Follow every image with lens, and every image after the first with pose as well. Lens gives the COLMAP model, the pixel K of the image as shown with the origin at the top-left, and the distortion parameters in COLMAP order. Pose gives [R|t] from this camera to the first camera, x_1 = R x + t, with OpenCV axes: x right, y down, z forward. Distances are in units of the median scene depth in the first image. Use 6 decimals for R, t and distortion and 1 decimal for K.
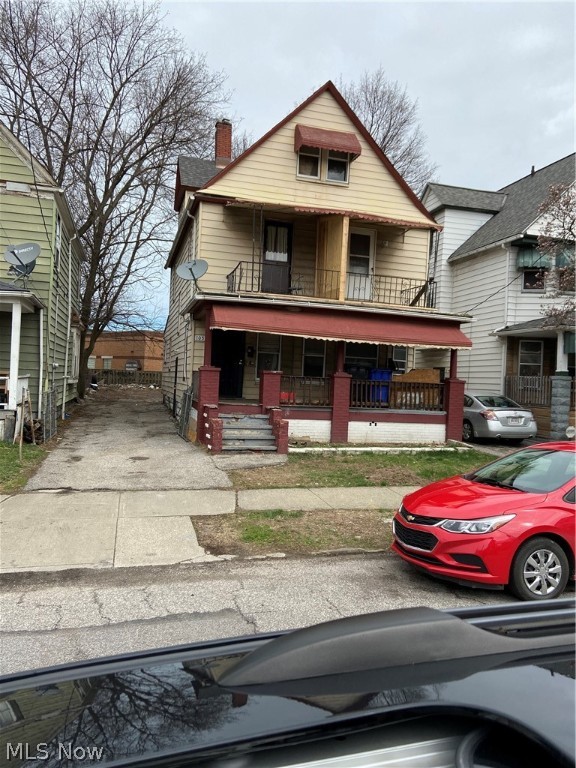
lens RADIAL K [[581.2, 0, 312.4], [0, 581.2, 381.2], [0, 0, 1]] dist [0.004468, -0.000912]
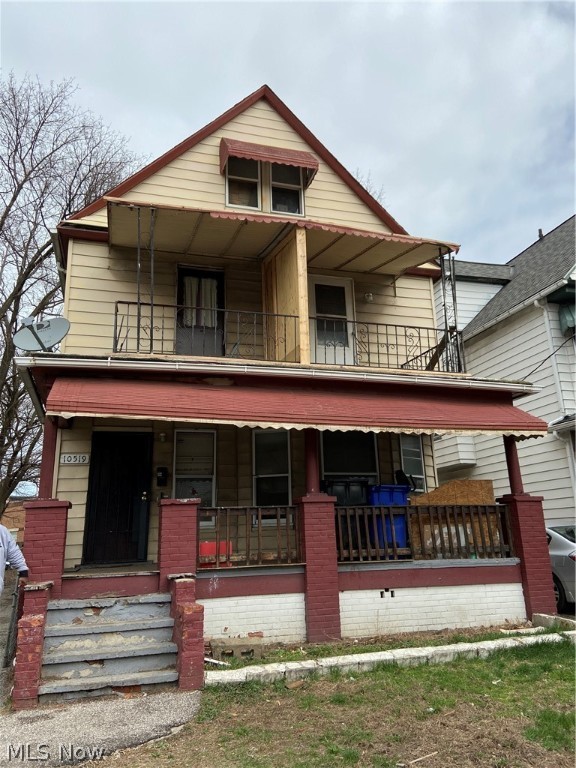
lens RADIAL K [[588.8, 0, 290.3], [0, 588.8, 364.0], [0, 0, 1]] dist [0.055584, -0.004318]
pose [[0.996775, -0.080224, 0.001820, 0.032736], [0.077465, 0.956080, -0.282684, 0.020939], [0.020938, 0.281914, 0.959211, 0.418507]]
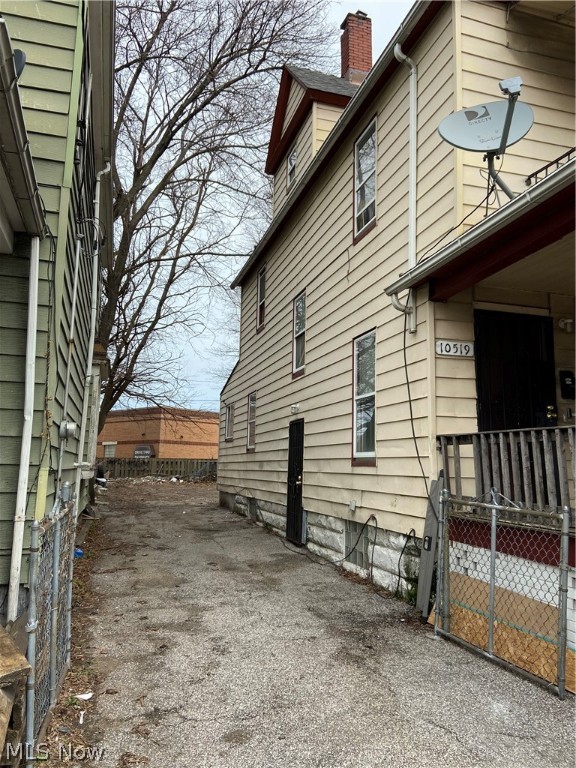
lens RADIAL K [[588.8, 0, 290.3], [0, 588.8, 364.0], [0, 0, 1]] dist [0.055584, -0.004318]
pose [[0.999413, -0.028160, -0.019528, -0.297091], [0.024311, 0.984248, -0.175112, 0.000579], [0.024152, 0.174535, 0.984355, 0.639570]]
